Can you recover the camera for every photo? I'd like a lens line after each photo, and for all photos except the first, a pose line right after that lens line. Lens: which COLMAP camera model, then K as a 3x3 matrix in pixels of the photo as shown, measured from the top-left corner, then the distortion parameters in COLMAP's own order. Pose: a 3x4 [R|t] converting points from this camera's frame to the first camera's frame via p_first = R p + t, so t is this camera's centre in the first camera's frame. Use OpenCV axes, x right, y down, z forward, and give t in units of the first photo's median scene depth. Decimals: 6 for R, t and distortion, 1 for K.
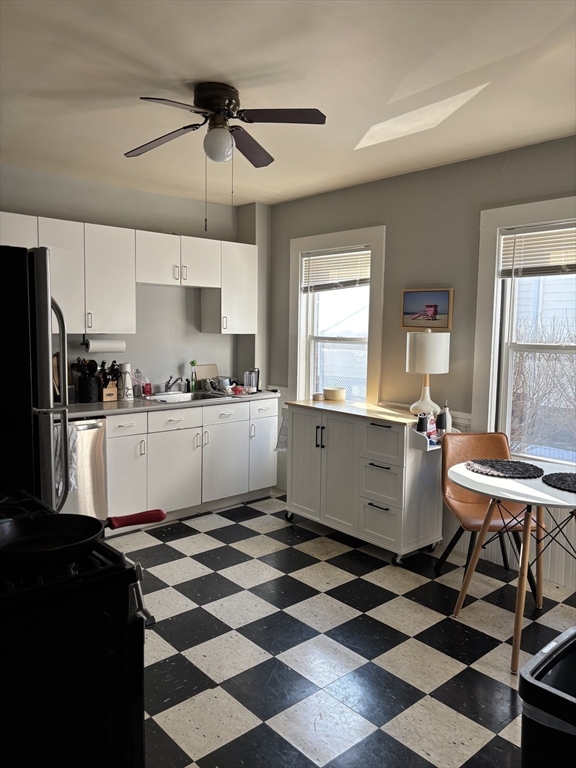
lens RADIAL K [[578.1, 0, 292.4], [0, 578.1, 386.4], [0, 0, 1]] dist [0.048531, -0.059418]
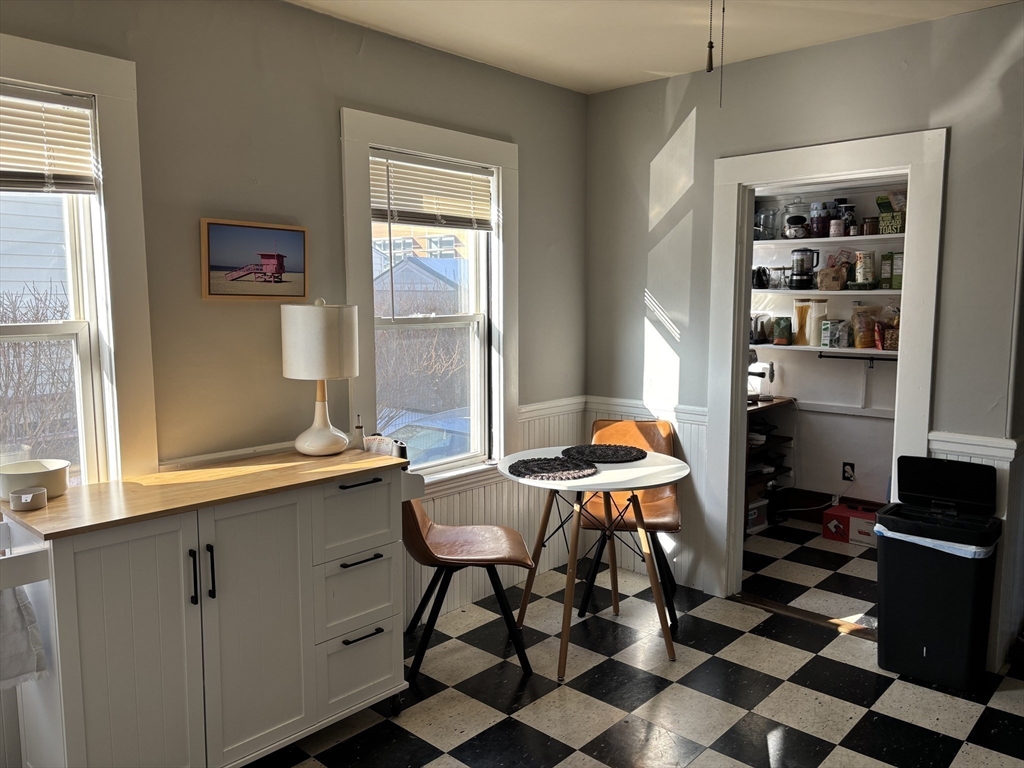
lens RADIAL K [[770.8, 0, 510.5], [0, 770.8, 382.8], [0, 0, 1]] dist [0.048531, -0.059418]
pose [[-0.097351, -0.128670, 0.986897, -0.471569], [0.099507, 0.985381, 0.138288, -0.093241], [-0.990263, 0.111666, -0.083125, 0.794070]]
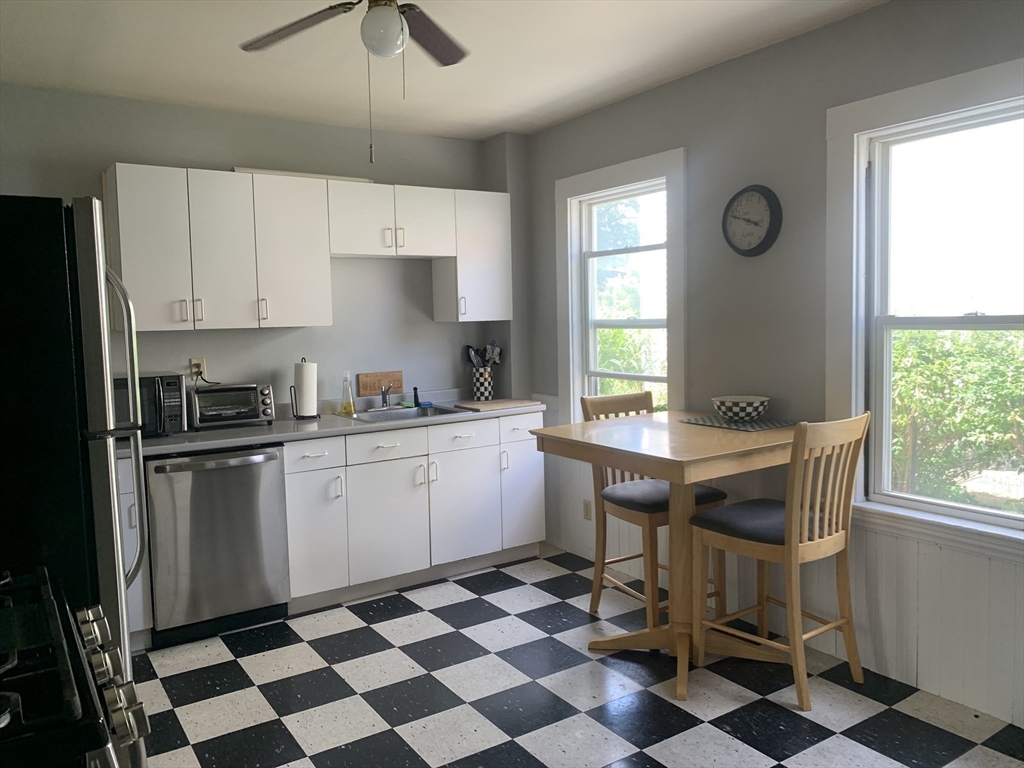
lens RADIAL K [[783.4, 0, 505.8], [0, 783.4, 379.3], [0, 0, 1]] dist [0.031404, -0.015065]
pose [[0.987976, -0.027857, -0.152075, 0.087077], [0.024387, 0.999399, -0.024639, 0.003467], [0.152670, 0.020634, 0.988062, 0.089809]]
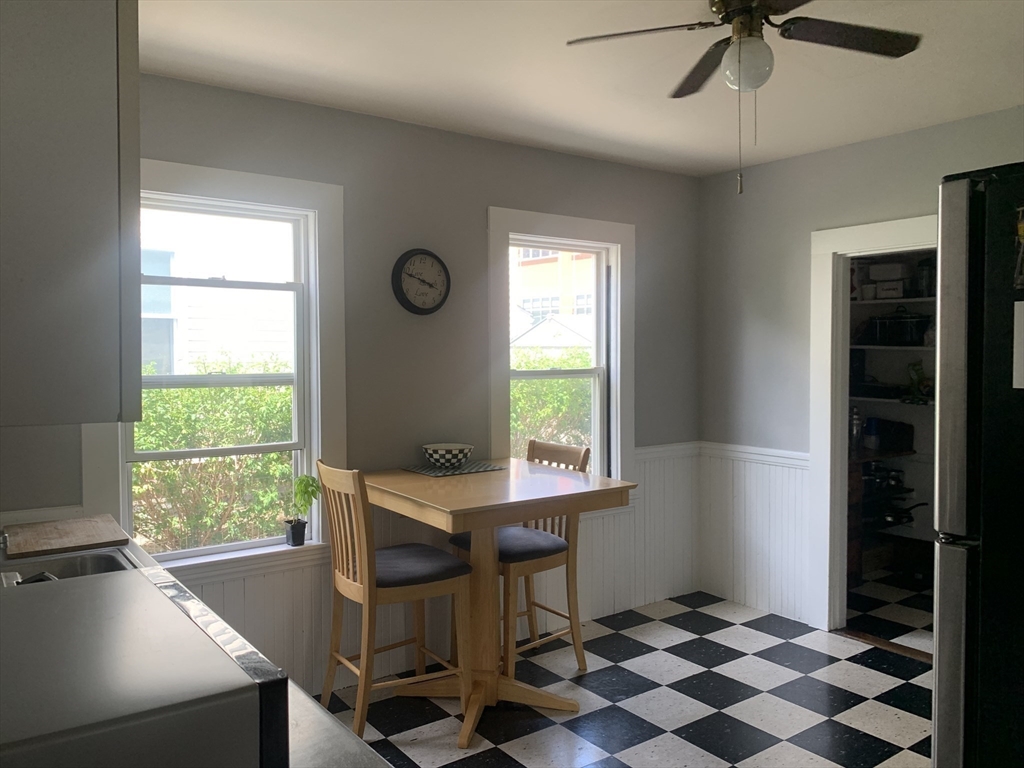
lens RADIAL K [[783.4, 0, 508.7], [0, 783.4, 374.5], [0, 0, 1]] dist [0.031404, -0.015065]
pose [[0.098437, -0.042741, 0.994225, -0.644080], [0.105630, 0.993882, 0.032268, -0.090352], [-0.989521, 0.101844, 0.102349, 0.761990]]
